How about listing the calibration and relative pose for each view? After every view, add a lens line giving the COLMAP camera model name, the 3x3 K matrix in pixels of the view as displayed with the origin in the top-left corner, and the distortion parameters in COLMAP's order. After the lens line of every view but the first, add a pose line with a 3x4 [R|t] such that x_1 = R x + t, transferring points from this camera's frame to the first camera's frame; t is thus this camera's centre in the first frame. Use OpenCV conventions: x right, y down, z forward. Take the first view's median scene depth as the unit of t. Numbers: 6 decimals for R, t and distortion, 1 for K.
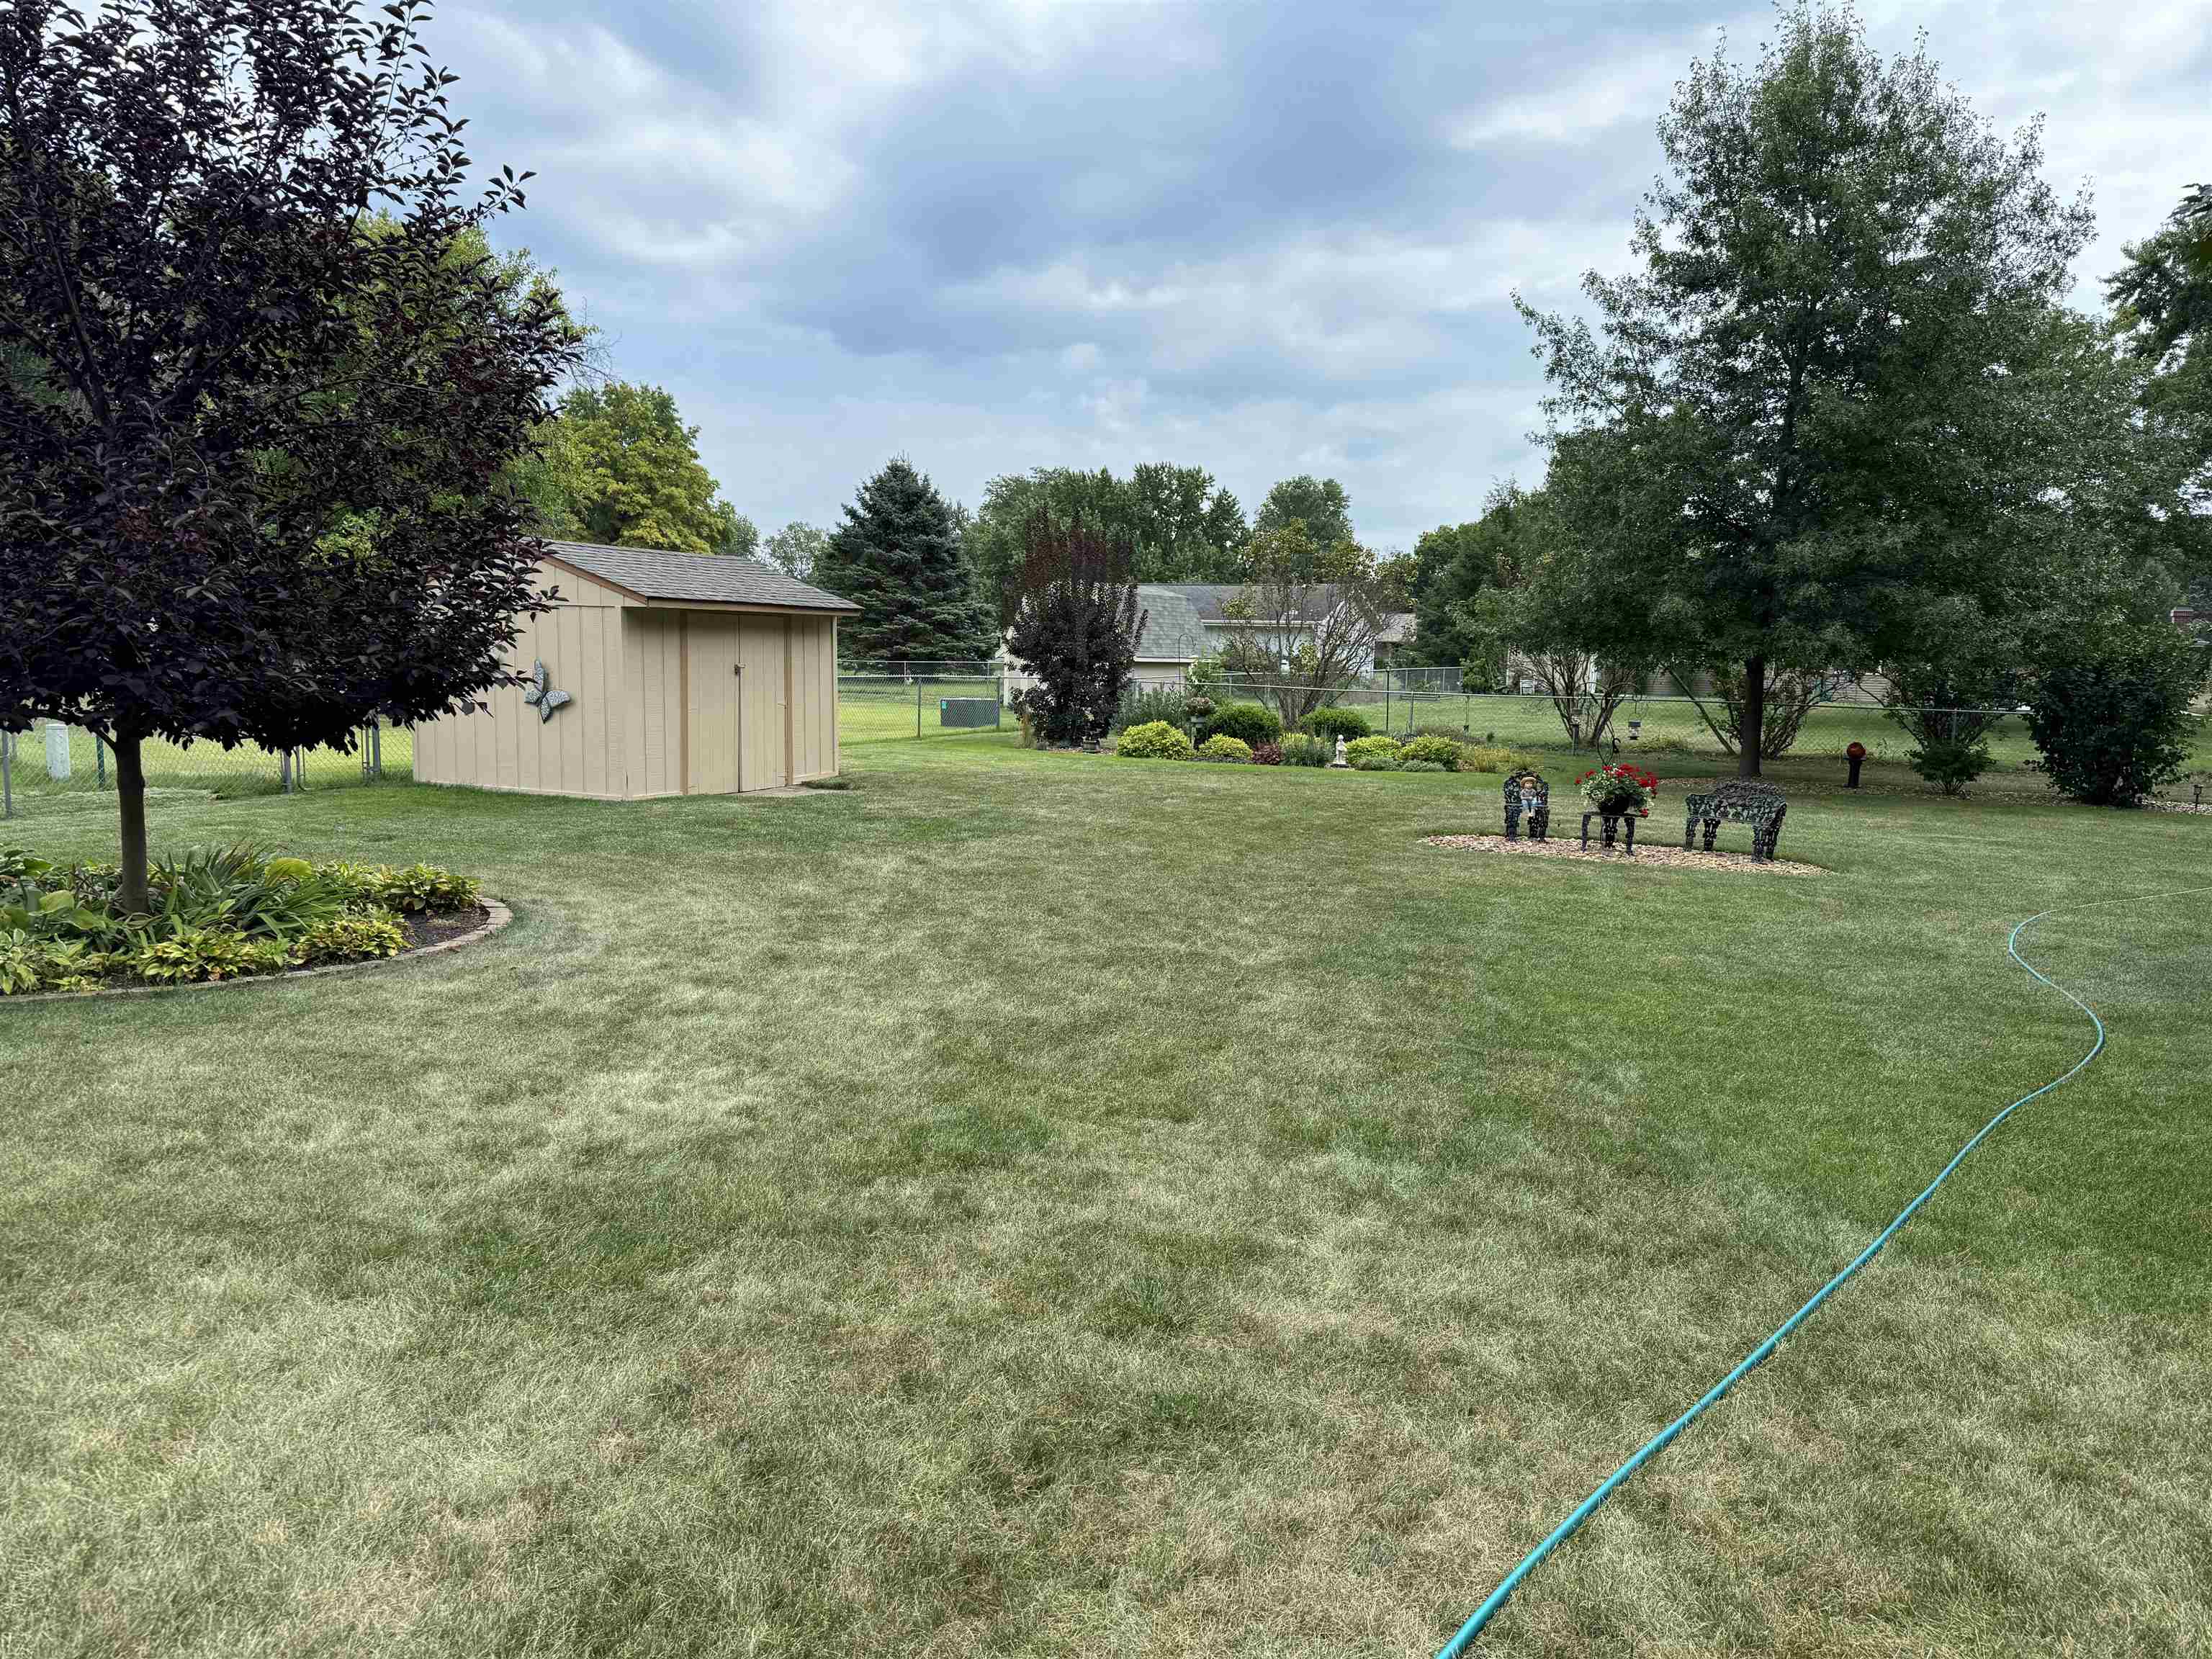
lens RADIAL K [[1545.4, 0, 1115.8], [0, 1545.4, 832.6], [0, 0, 1]] dist [0.078704, -0.092588]
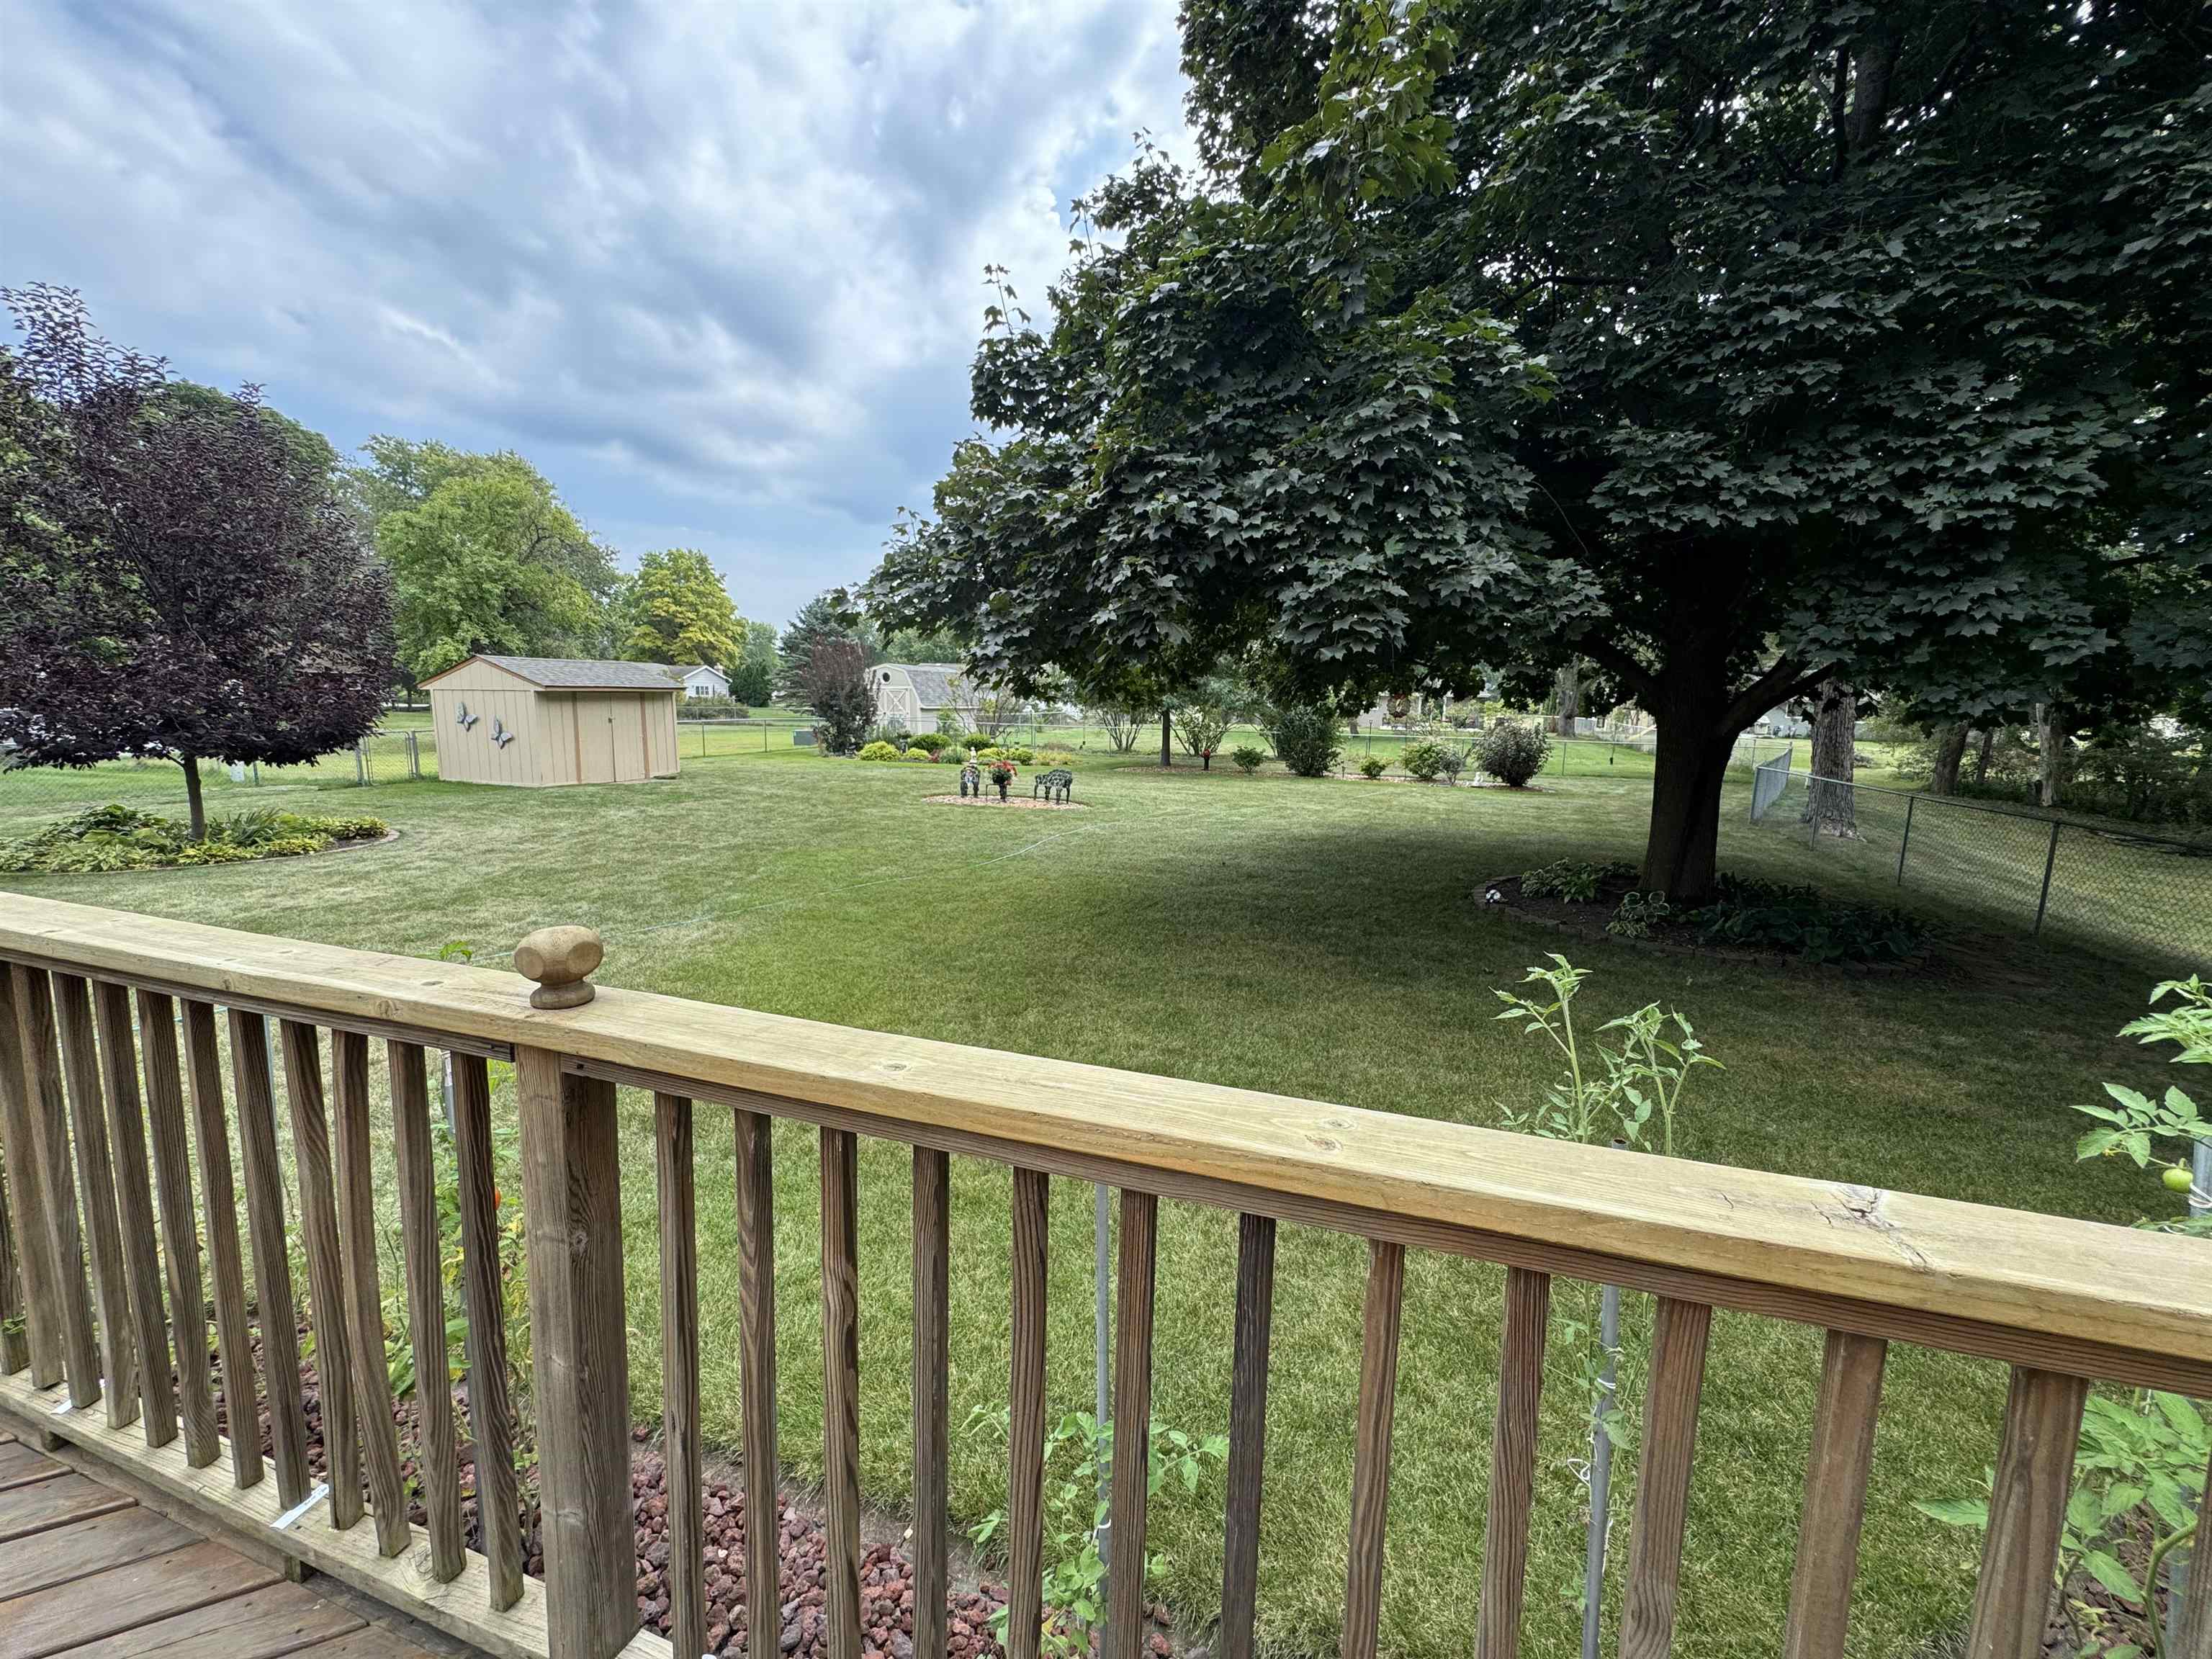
lens RADIAL K [[880.8, 0, 1091.9], [0, 880.8, 831.2], [0, 0, 1]] dist [-0.002761, 0.000632]
pose [[0.994974, -0.023860, 0.097251, 0.180783], [0.020561, 0.999183, 0.034789, 0.007288], [-0.098002, -0.032615, 0.994652, -0.131116]]
